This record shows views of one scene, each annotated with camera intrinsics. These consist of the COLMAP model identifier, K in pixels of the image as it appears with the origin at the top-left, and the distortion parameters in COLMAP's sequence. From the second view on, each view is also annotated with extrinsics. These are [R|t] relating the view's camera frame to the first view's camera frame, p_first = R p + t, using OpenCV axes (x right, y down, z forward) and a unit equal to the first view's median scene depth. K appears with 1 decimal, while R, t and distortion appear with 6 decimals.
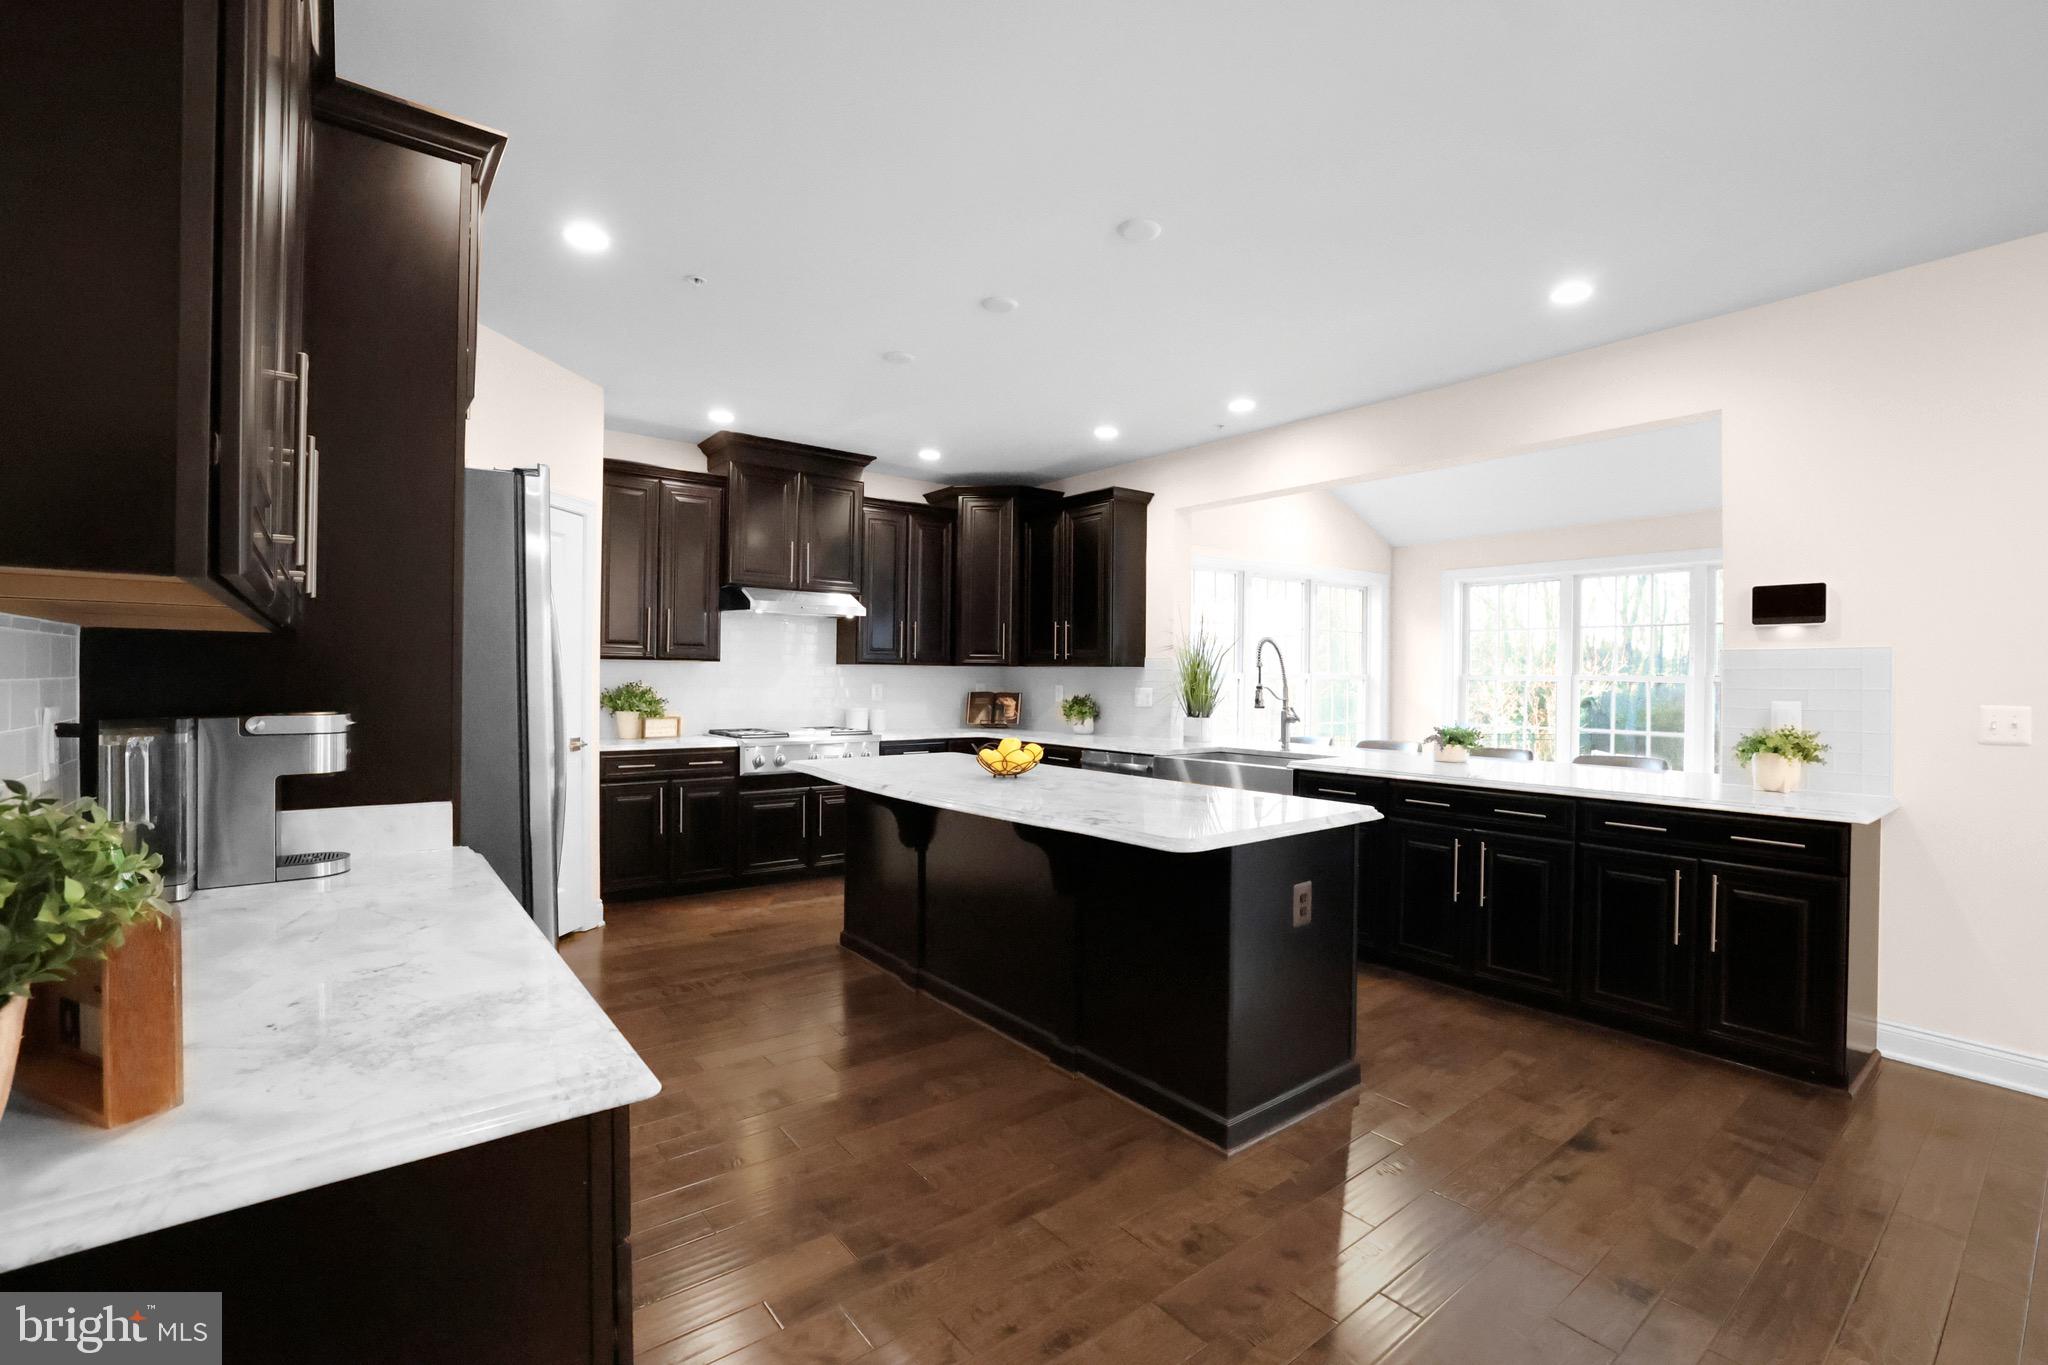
lens RADIAL K [[904.7, 0, 1040.6], [0, 904.7, 680.7], [0, 0, 1]] dist [0.009956, 0.000577]
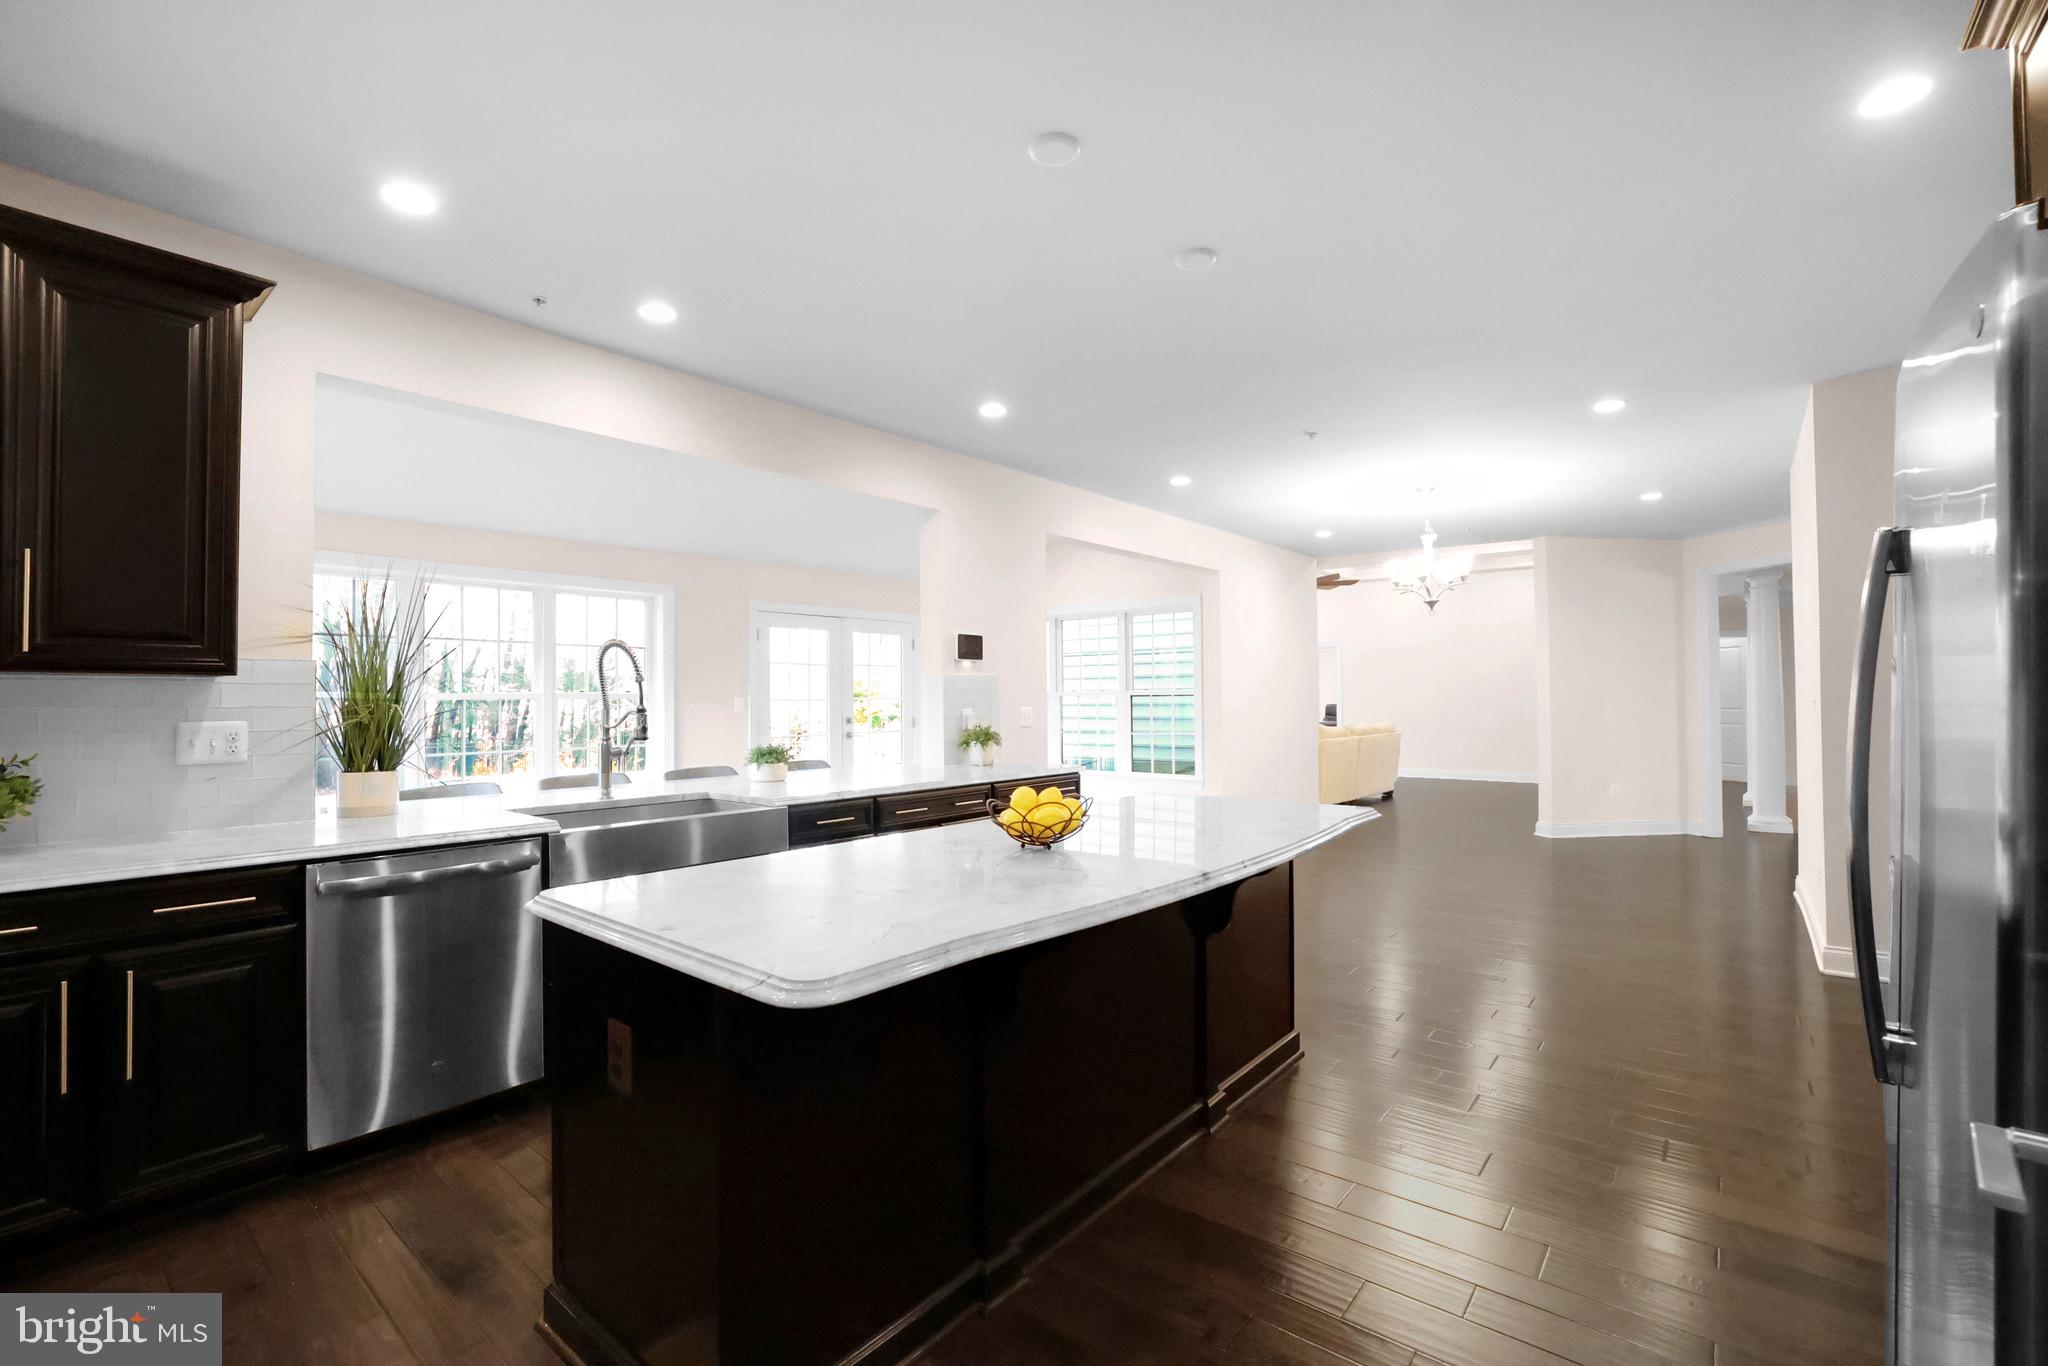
lens RADIAL K [[904.7, 0, 1034.9], [0, 904.7, 694.3], [0, 0, 1]] dist [0.009956, 0.000577]
pose [[-0.202862, -0.000479, 0.979207, -0.580619], [0.011820, 0.999926, 0.002938, -0.003410], [-0.979136, 0.012170, -0.202842, 0.934101]]
